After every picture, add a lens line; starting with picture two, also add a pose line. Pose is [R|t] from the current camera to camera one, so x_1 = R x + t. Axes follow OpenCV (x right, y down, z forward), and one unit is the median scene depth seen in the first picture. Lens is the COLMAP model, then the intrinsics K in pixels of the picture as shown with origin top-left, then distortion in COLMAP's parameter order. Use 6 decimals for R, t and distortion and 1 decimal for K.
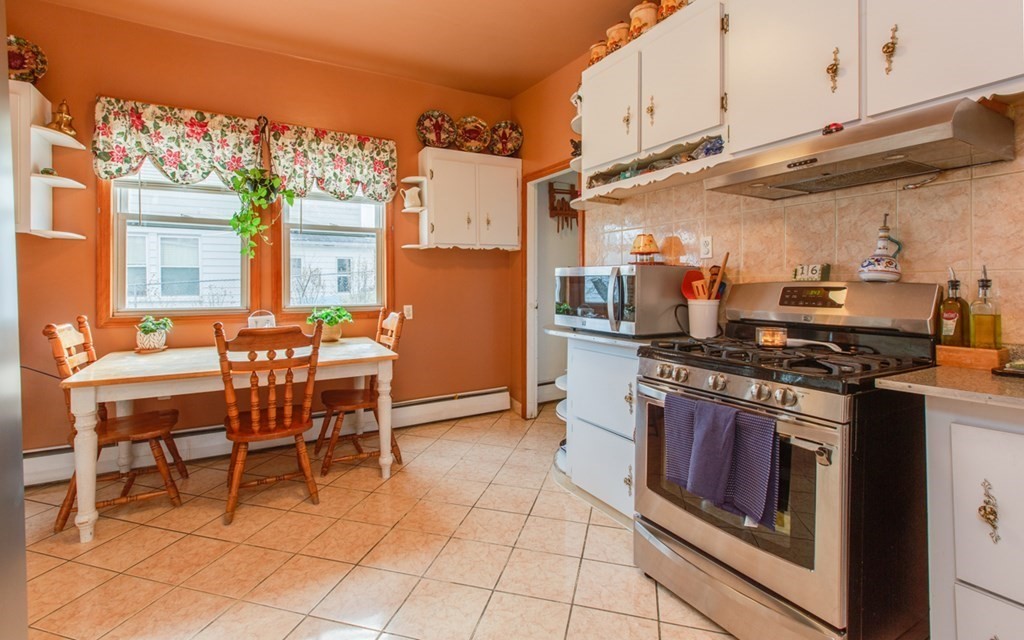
lens RADIAL K [[463.5, 0, 509.3], [0, 463.5, 289.1], [0, 0, 1]] dist [0.004892, -0.001638]
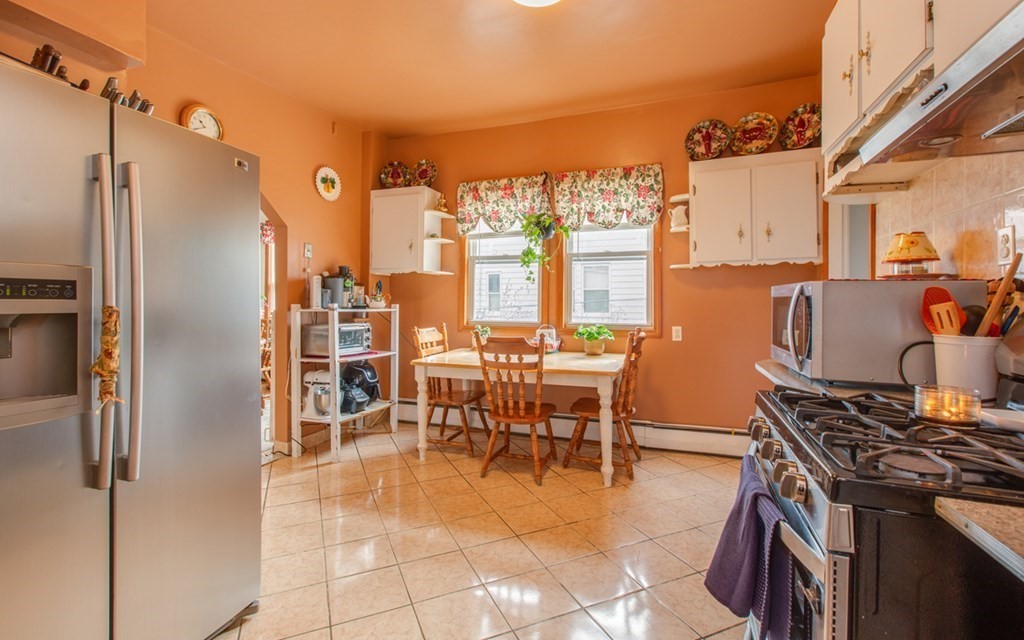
lens RADIAL K [[463.5, 0, 516.0], [0, 463.5, 299.3], [0, 0, 1]] dist [0.004892, -0.001638]
pose [[0.642769, -0.000486, -0.766060, 0.399201], [-0.015390, 0.999790, -0.013547, -0.005469], [0.765905, 0.020497, 0.642627, 0.138190]]
